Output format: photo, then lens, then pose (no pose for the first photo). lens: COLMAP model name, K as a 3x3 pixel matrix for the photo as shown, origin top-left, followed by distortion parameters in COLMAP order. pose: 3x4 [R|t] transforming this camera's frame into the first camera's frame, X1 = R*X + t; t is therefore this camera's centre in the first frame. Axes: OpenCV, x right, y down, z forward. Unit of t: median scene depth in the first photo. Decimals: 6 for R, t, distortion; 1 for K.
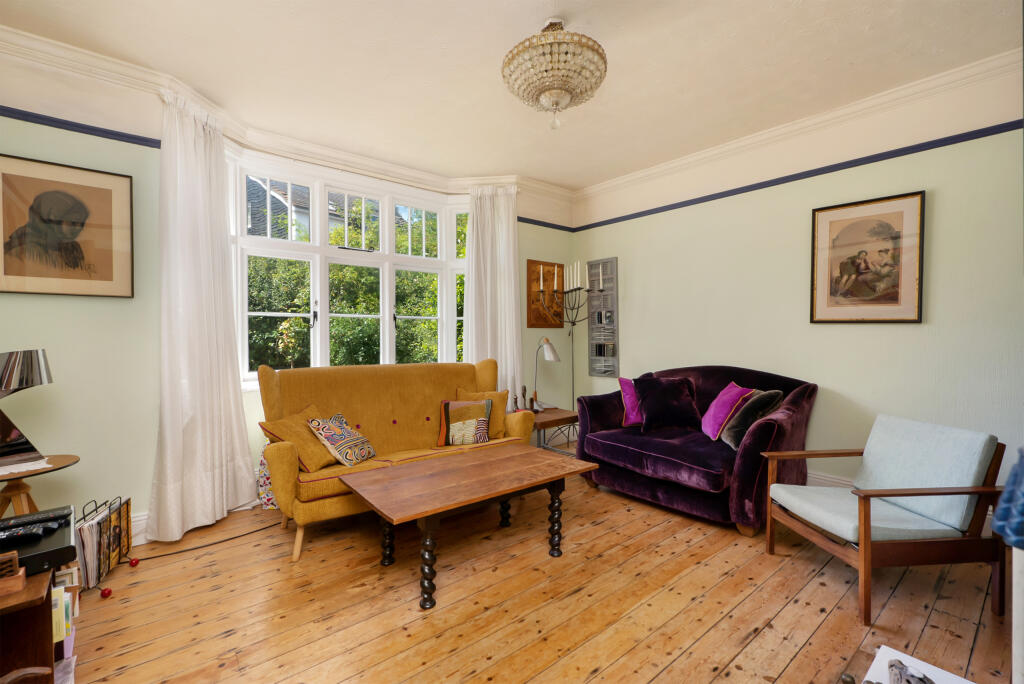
lens RADIAL K [[449.0, 0, 512.0], [0, 449.0, 342.0], [0, 0, 1]] dist [-0.000139, 0.000007]
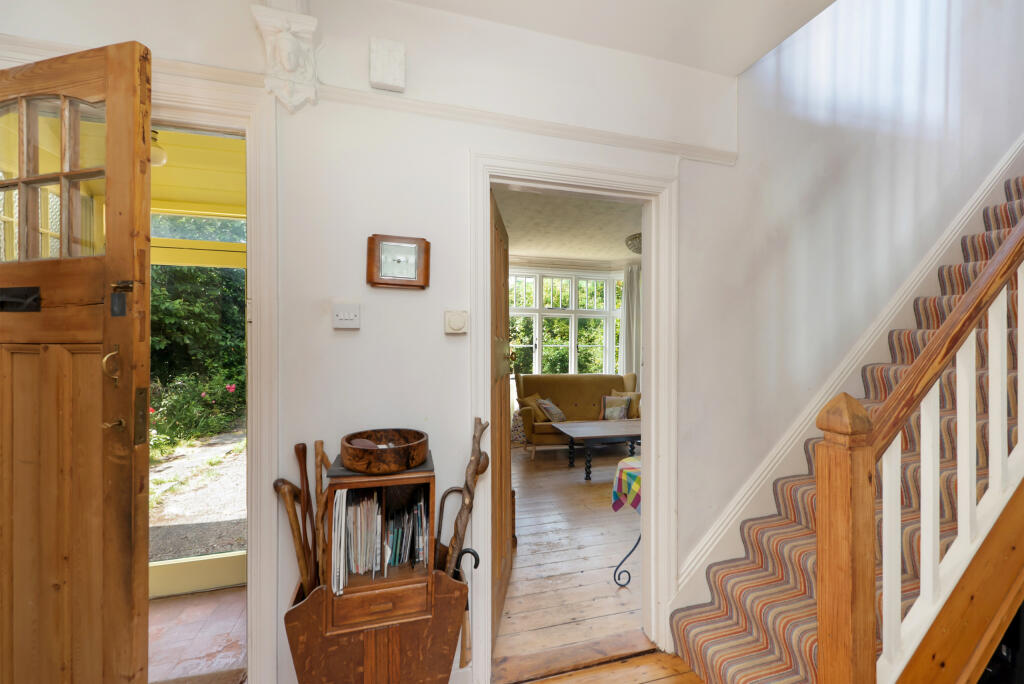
lens RADIAL K [[416.5, 0, 526.7], [0, 416.5, 341.4], [0, 0, 1]] dist [0.002557, -0.000225]
pose [[0.927065, 0.009422, -0.374783, 0.171136], [-0.016777, 0.999725, -0.016366, -0.049789], [0.374525, 0.021460, 0.926968, -0.605753]]
